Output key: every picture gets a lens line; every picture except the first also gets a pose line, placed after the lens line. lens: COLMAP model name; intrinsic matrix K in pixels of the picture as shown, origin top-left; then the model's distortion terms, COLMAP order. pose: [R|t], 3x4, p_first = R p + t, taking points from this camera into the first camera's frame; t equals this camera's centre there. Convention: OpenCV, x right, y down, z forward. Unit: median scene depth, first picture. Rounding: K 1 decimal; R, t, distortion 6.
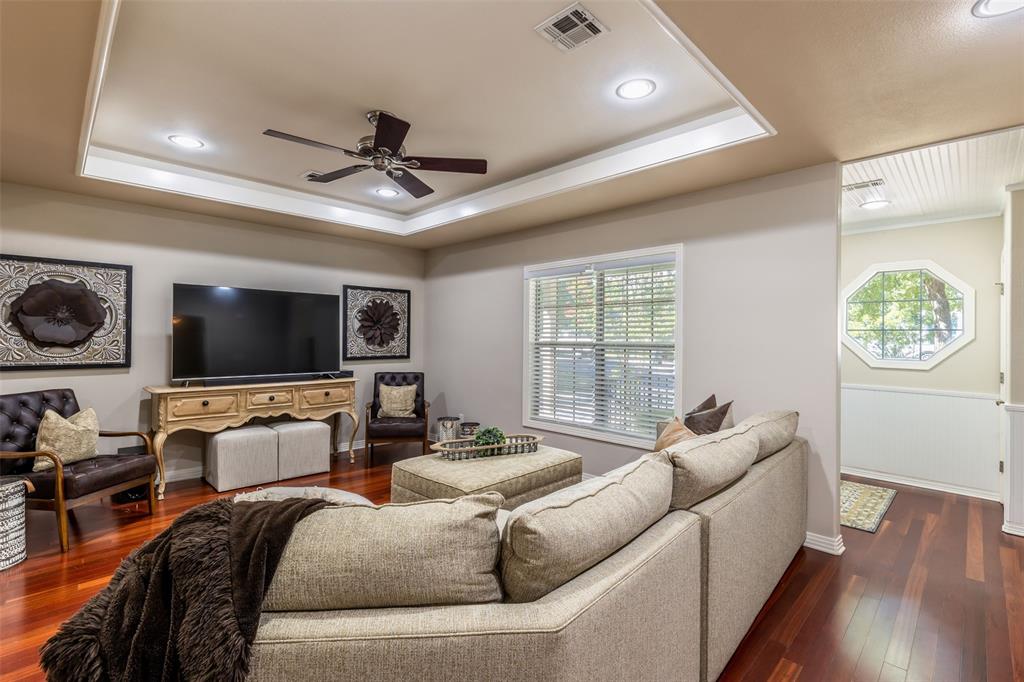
lens RADIAL K [[460.8, 0, 516.4], [0, 460.8, 336.8], [0, 0, 1]] dist [-0.000881, 0.000065]
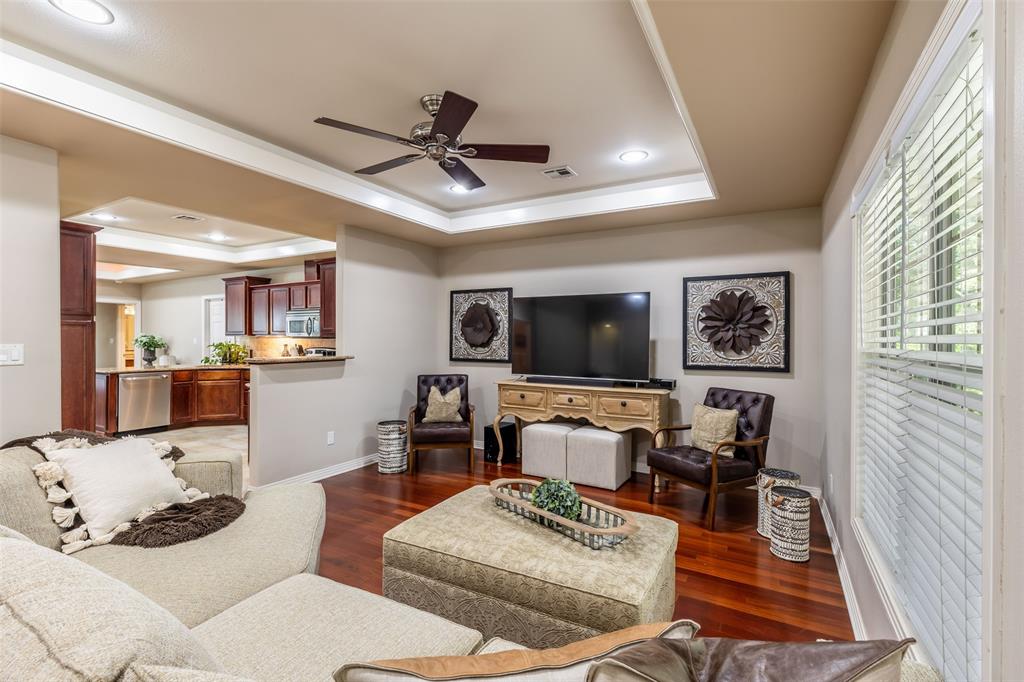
lens RADIAL K [[460.8, 0, 518.1], [0, 460.8, 336.9], [0, 0, 1]] dist [-0.000881, 0.000065]
pose [[0.272184, -0.012621, -0.962162, 0.424906], [-0.004056, 0.999890, -0.014263, 0.008049], [0.962237, 0.007784, 0.272103, 0.605877]]
